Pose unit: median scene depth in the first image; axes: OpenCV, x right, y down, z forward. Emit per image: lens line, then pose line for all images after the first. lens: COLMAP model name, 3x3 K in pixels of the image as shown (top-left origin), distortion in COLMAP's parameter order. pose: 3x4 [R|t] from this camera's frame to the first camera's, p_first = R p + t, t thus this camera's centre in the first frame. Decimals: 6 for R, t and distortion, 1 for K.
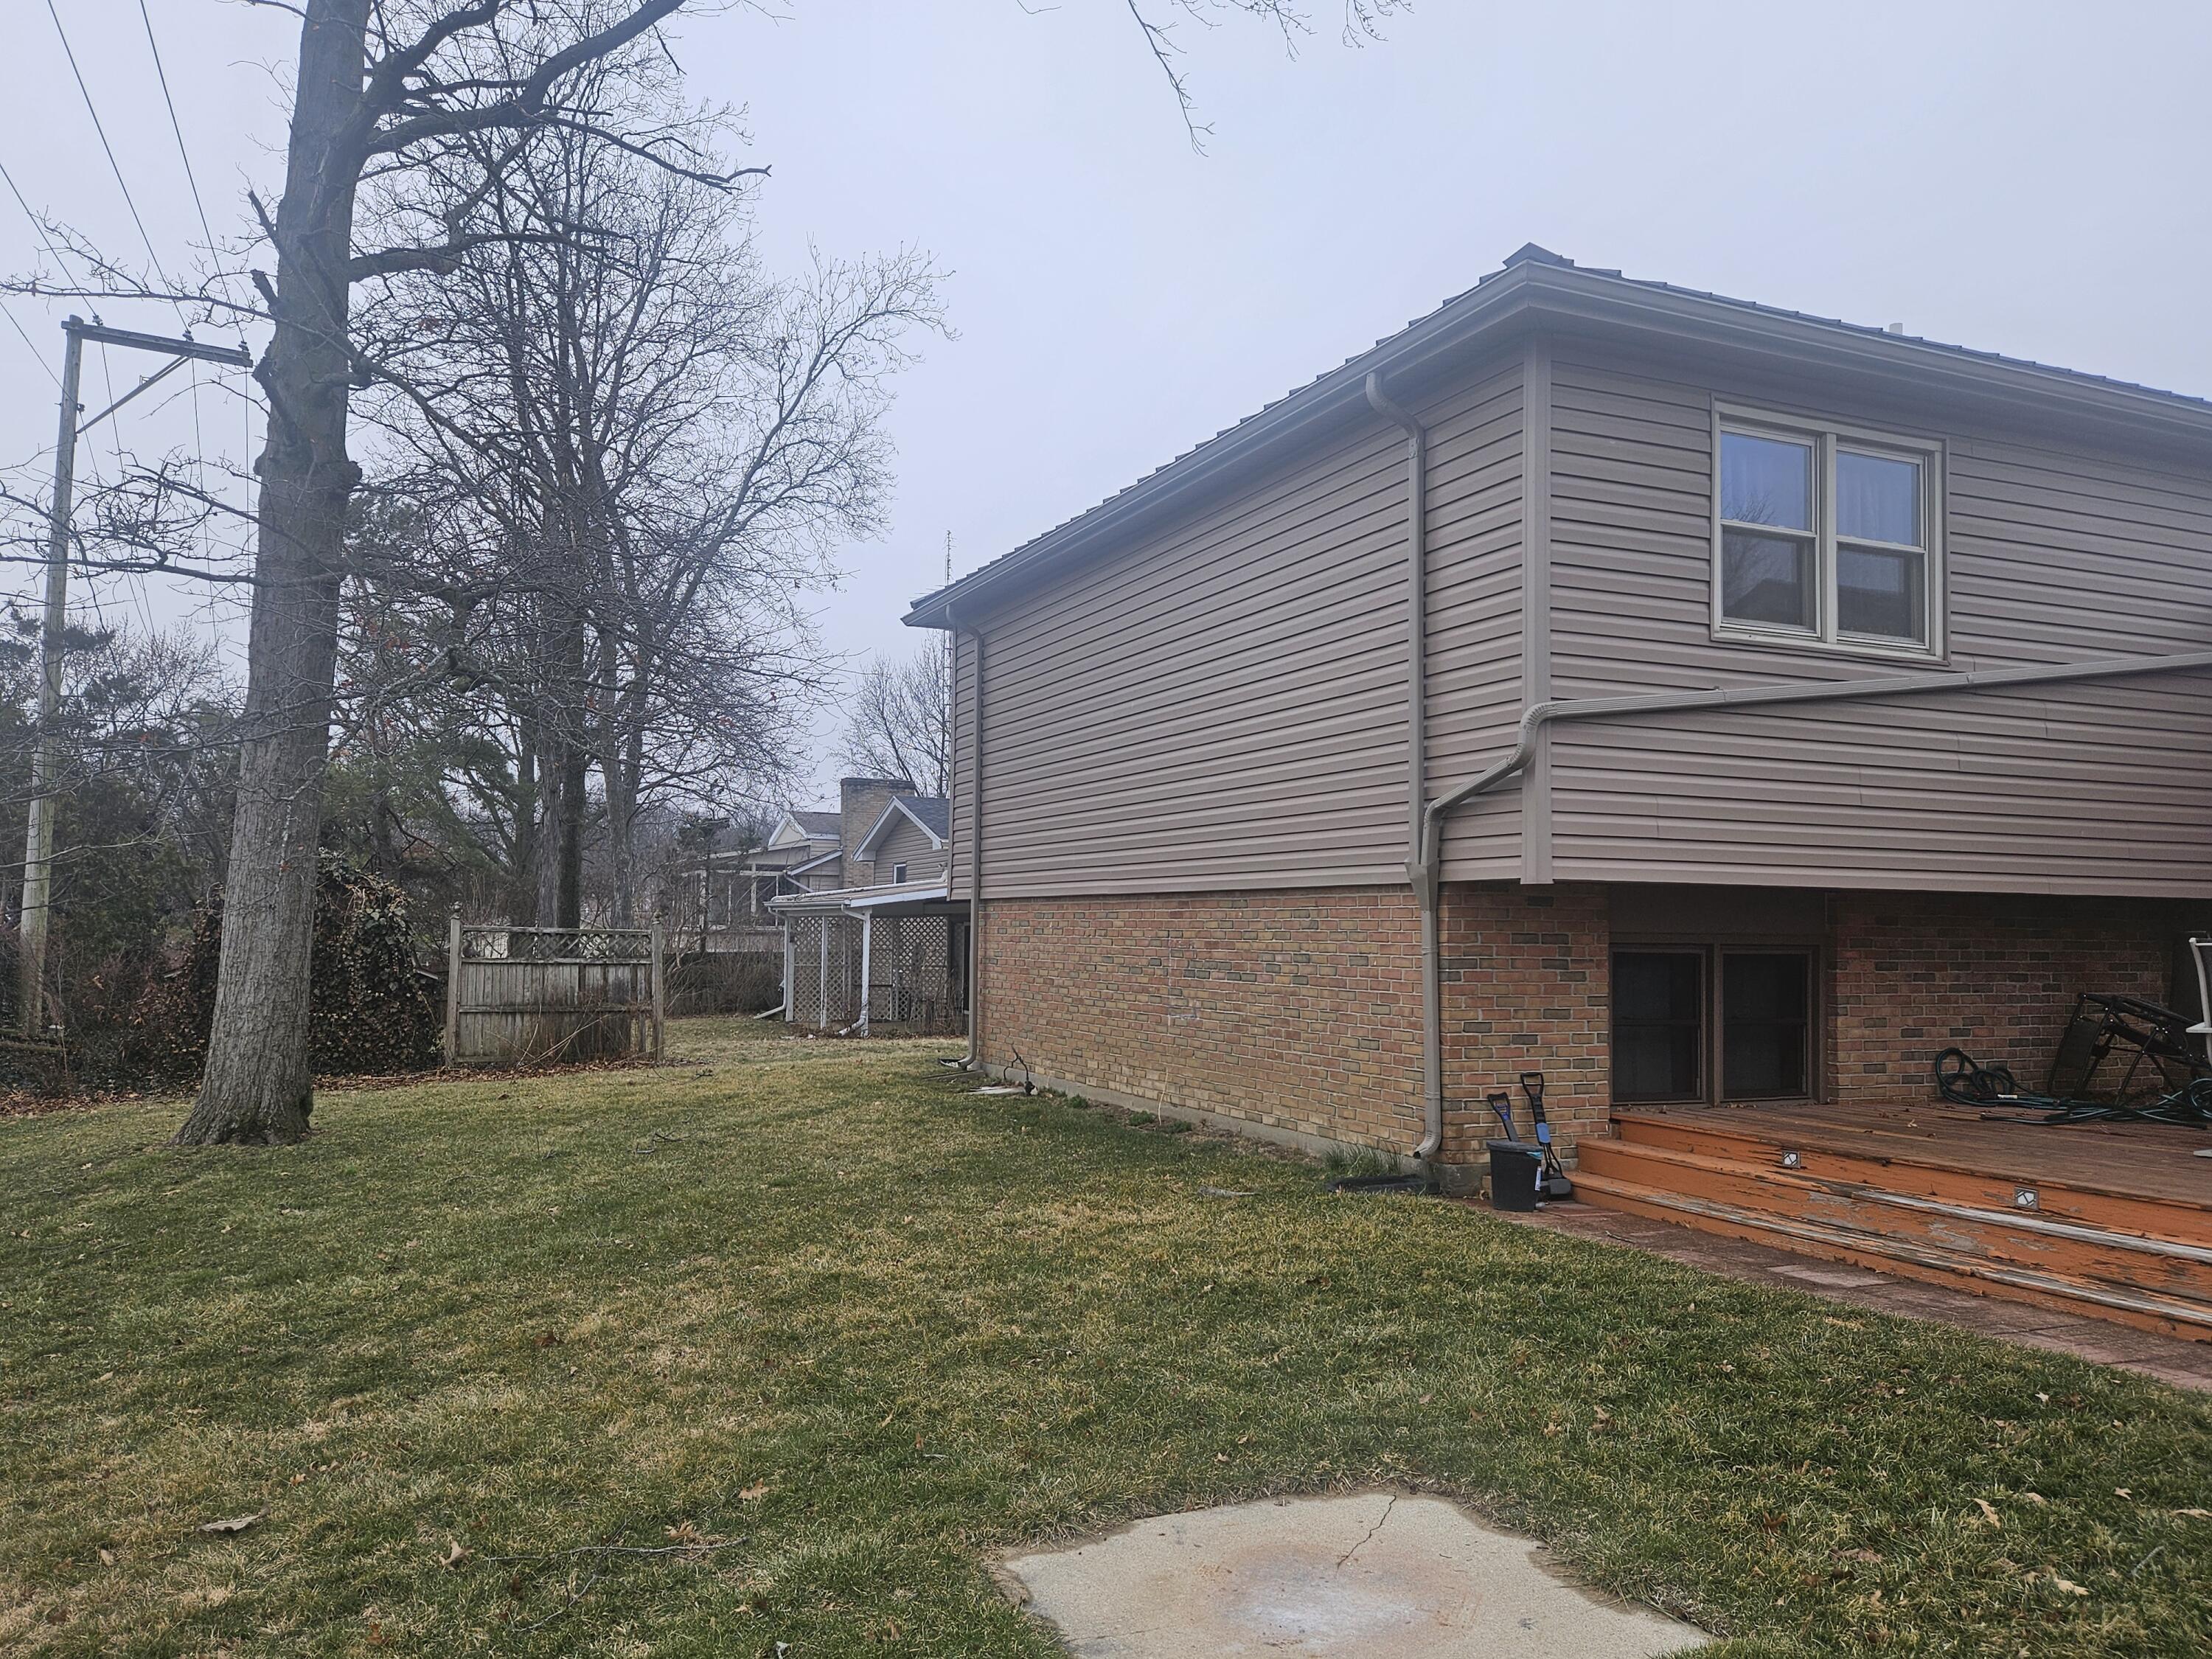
lens RADIAL K [[1656.7, 0, 1106.0], [0, 1656.7, 829.5], [0, 0, 1]] dist [0.072516, -0.073428]
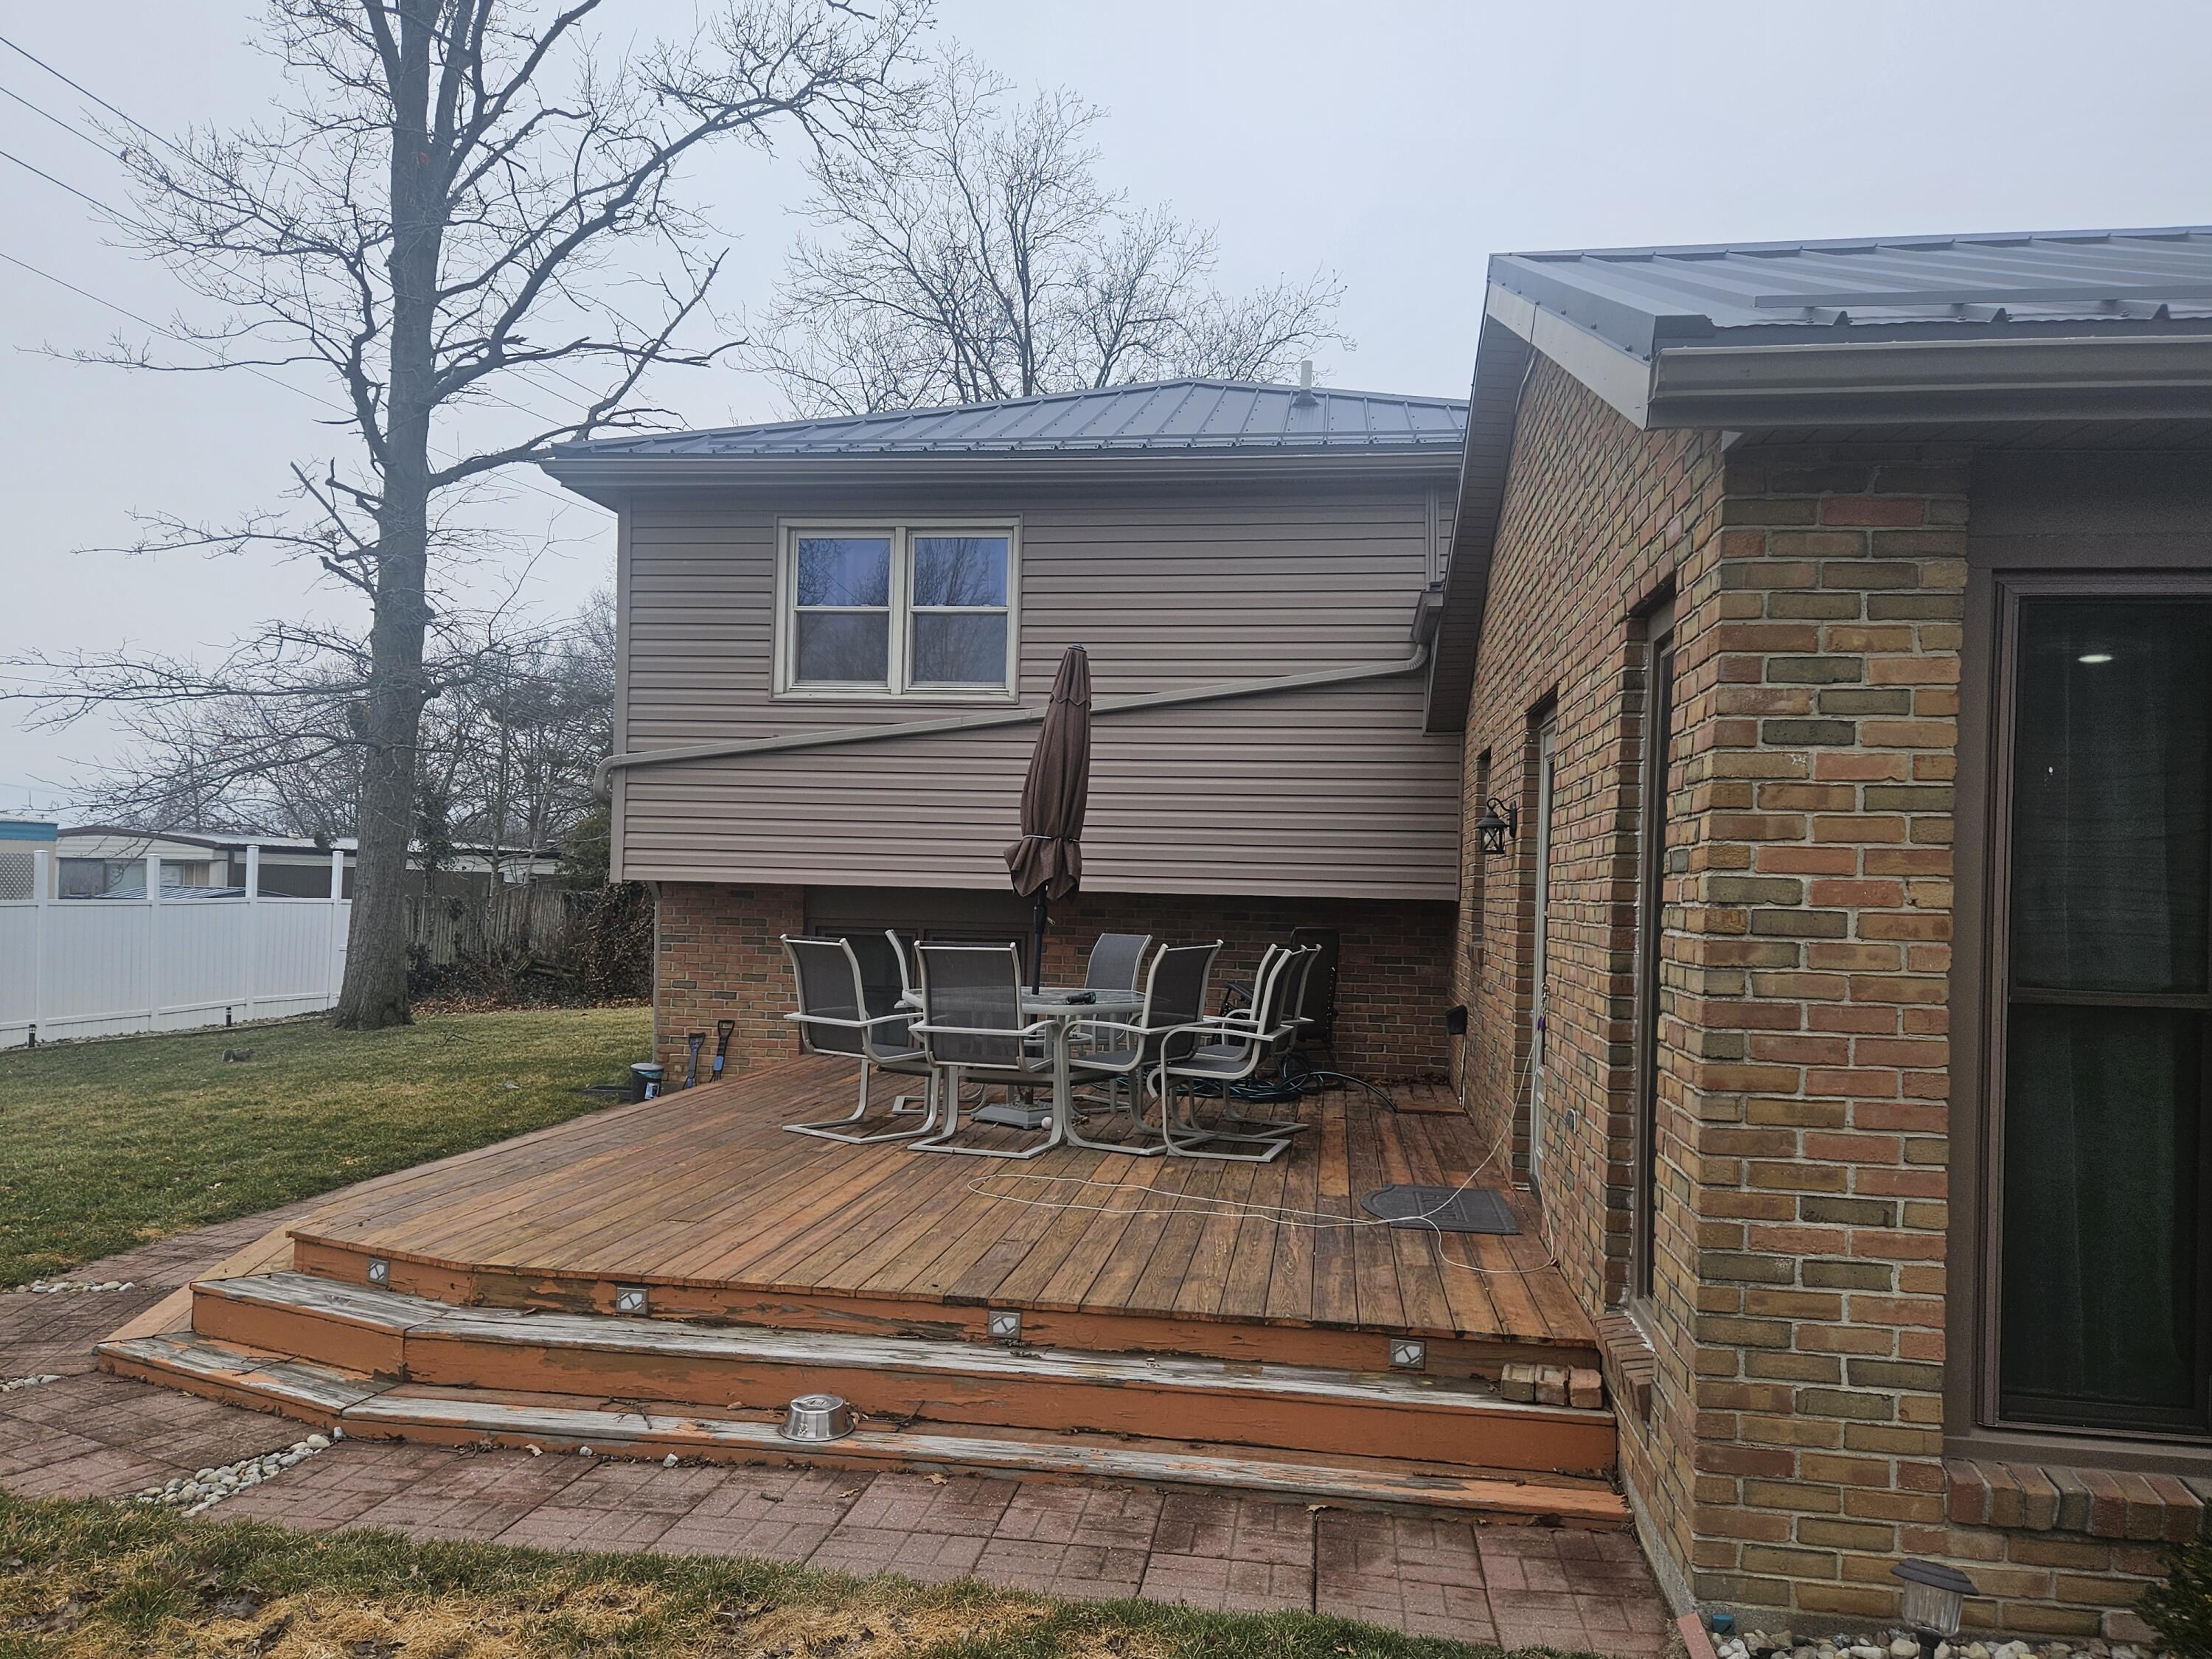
lens RADIAL K [[1653.4, 0, 1105.2], [0, 1653.4, 839.0], [0, 0, 1]] dist [0.063563, -0.070071]
pose [[0.839413, -0.004991, -0.543471, 1.159277], [0.016959, 0.999711, 0.017013, -0.018224], [0.543229, -0.023498, 0.839255, 0.030154]]
